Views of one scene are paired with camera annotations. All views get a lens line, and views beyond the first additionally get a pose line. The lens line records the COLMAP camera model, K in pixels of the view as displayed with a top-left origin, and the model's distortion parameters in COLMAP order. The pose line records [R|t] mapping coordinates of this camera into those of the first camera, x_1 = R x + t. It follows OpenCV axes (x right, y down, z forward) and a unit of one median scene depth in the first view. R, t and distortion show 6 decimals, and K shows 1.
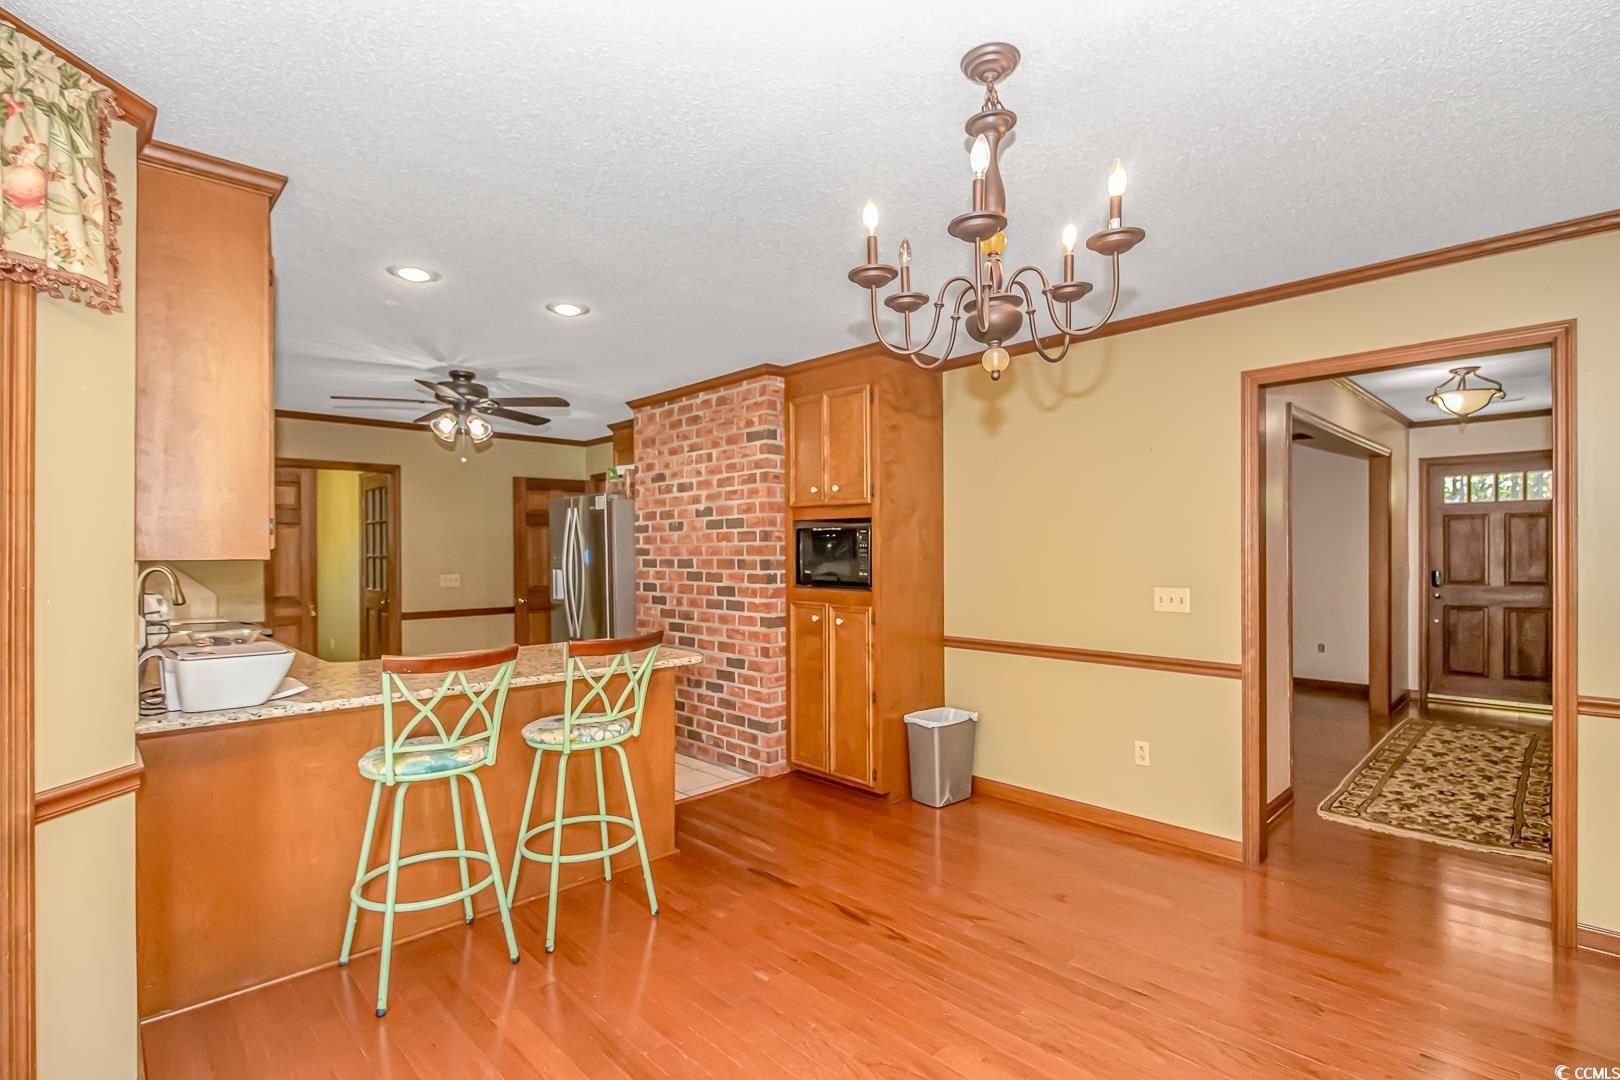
lens RADIAL K [[765.7, 0, 807.6], [0, 765.7, 552.8], [0, 0, 1]] dist [0.001663, -0.008841]
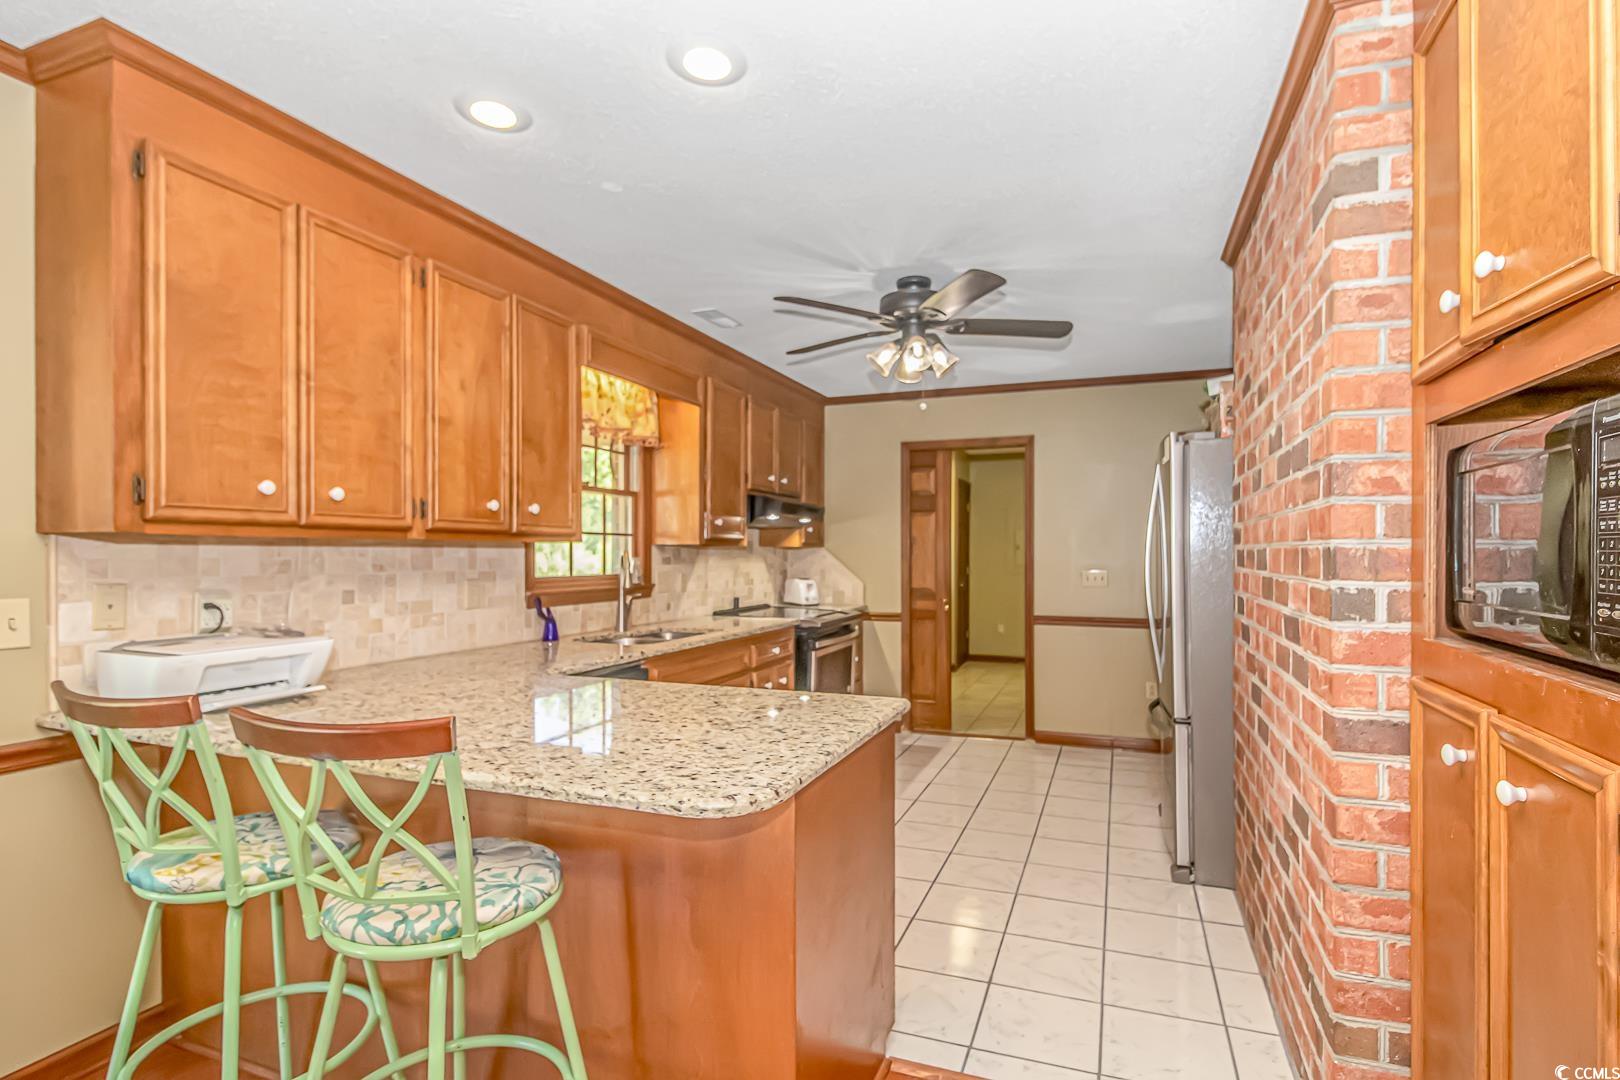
lens RADIAL K [[765.7, 0, 852.6], [0, 765.7, 552.0], [0, 0, 1]] dist [0.001663, -0.008841]
pose [[0.453090, 0.007877, -0.891430, 0.151037], [-0.006156, 0.999965, 0.005707, 0.009515], [0.891443, 0.002902, 0.453123, 0.634678]]
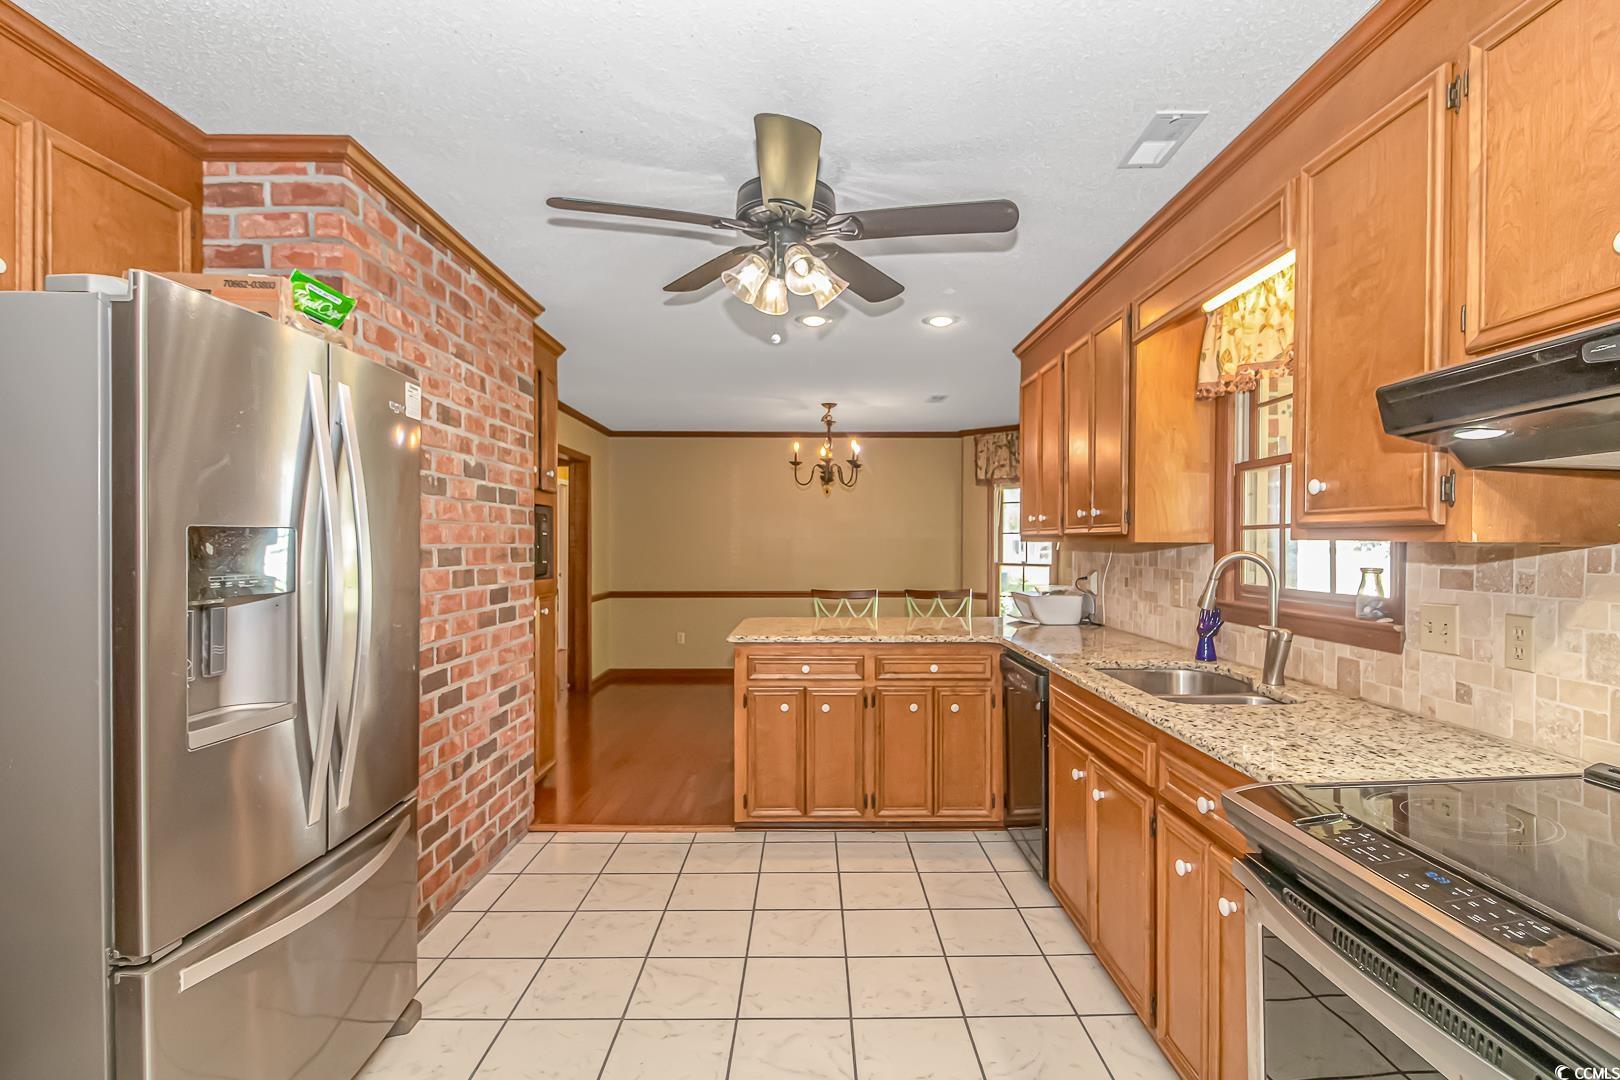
lens RADIAL K [[765.7, 0, 821.6], [0, 765.7, 544.8], [0, 0, 1]] dist [0.001663, -0.008841]
pose [[-0.732192, 0.004913, 0.681080, -0.796860], [0.005633, 0.999983, -0.001158, 0.008008], [-0.681075, 0.002989, -0.732208, 1.341843]]
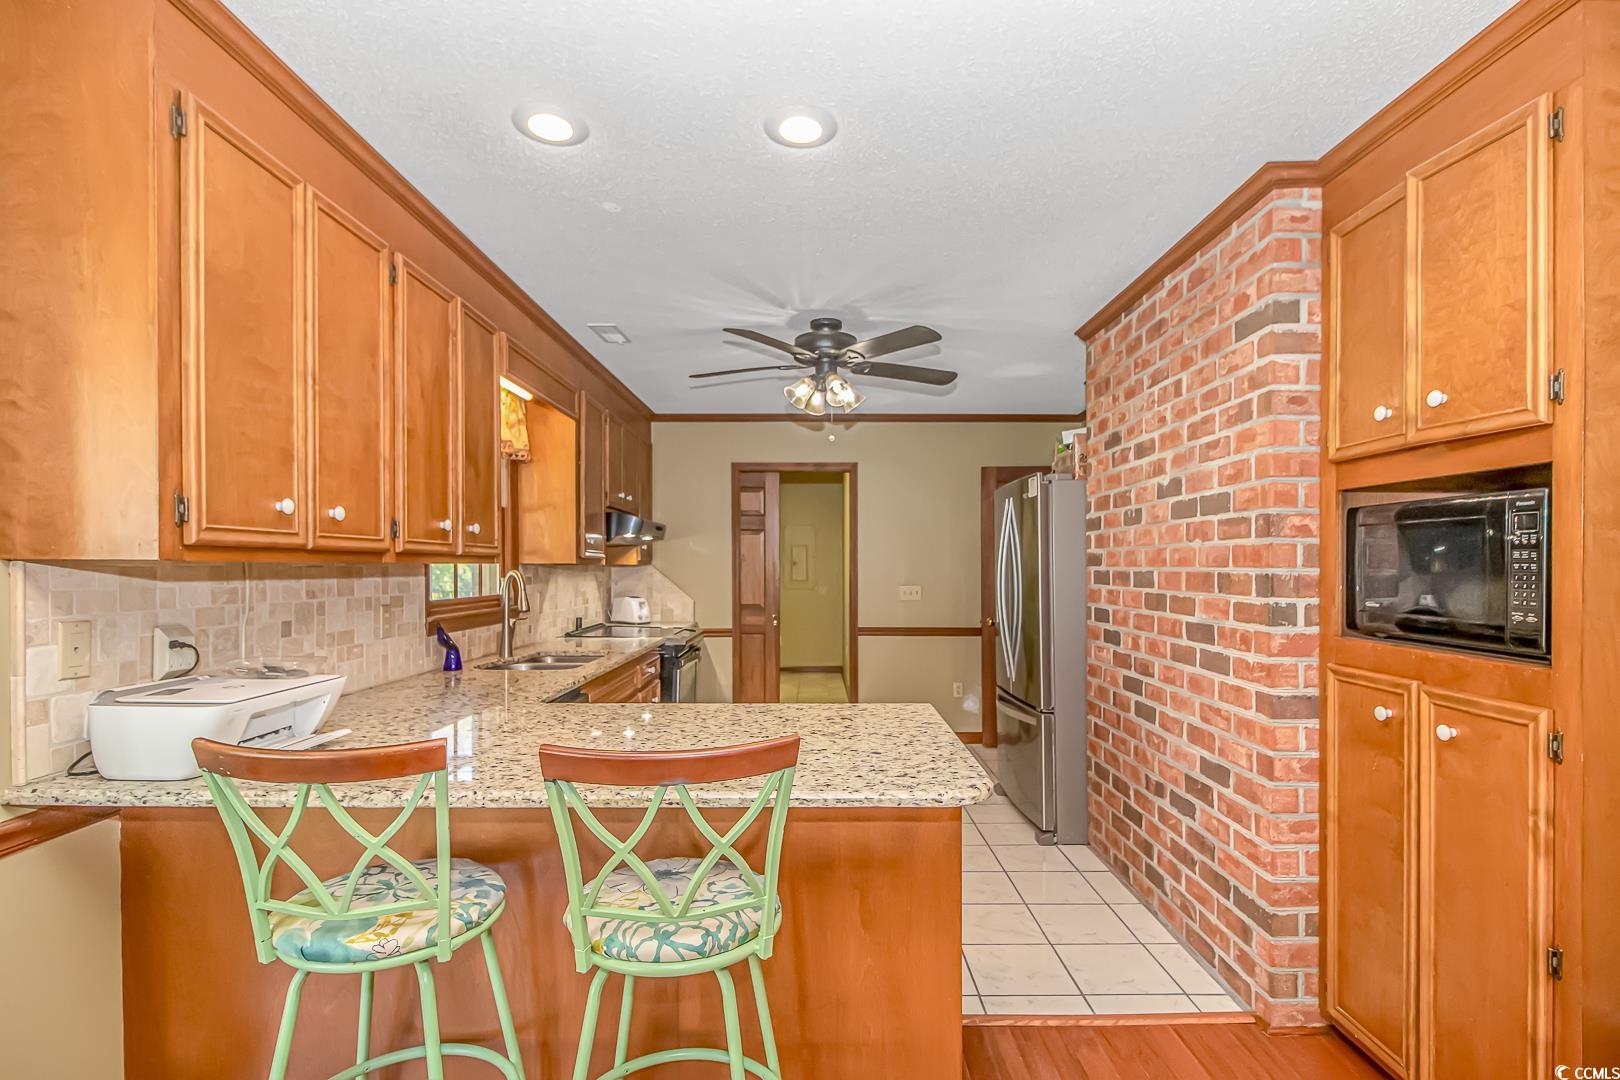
lens RADIAL K [[765.7, 0, 823.0], [0, 765.7, 567.0], [0, 0, 1]] dist [0.001663, -0.008841]
pose [[0.728058, 0.009797, -0.685445, 0.069804], [-0.007907, 0.999951, 0.005894, 0.003309], [0.685470, 0.001129, 0.728100, 0.445899]]
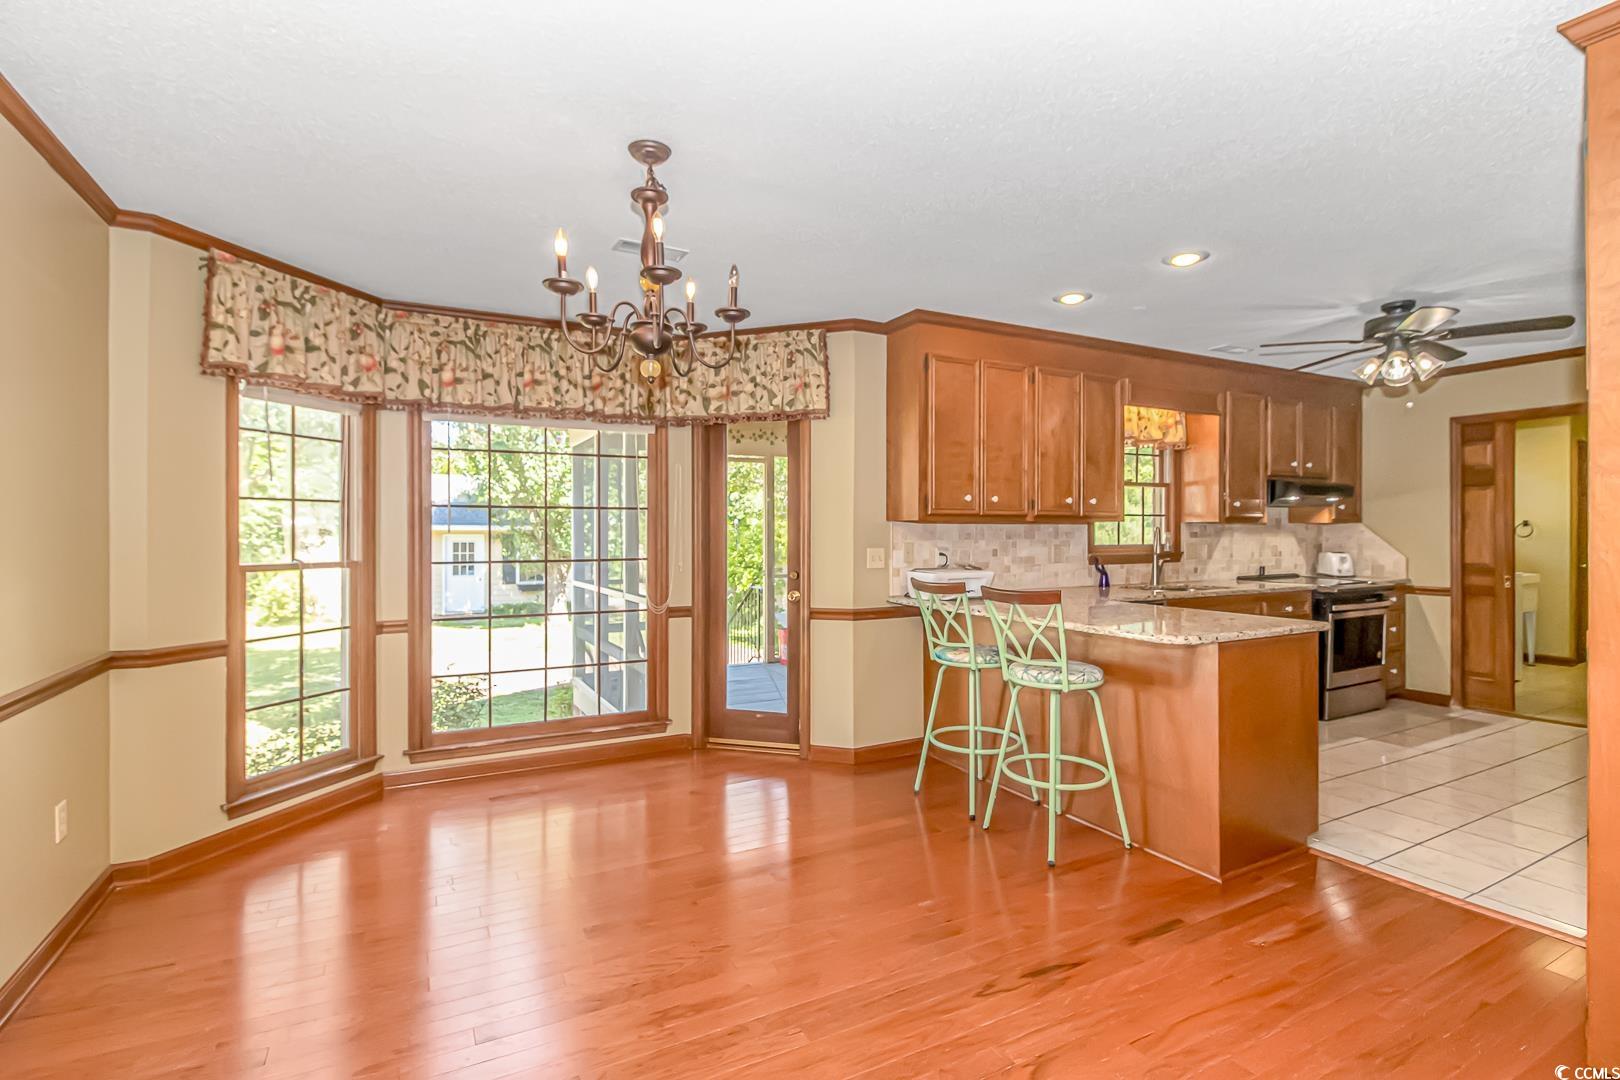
lens RADIAL K [[765.7, 0, 823.9], [0, 765.7, 535.8], [0, 0, 1]] dist [0.001663, -0.008841]
pose [[-0.264471, 0.016281, -0.964256, 0.540980], [0.002835, 0.999866, 0.016105, 0.007401], [0.964389, 0.001526, -0.264482, 0.610867]]
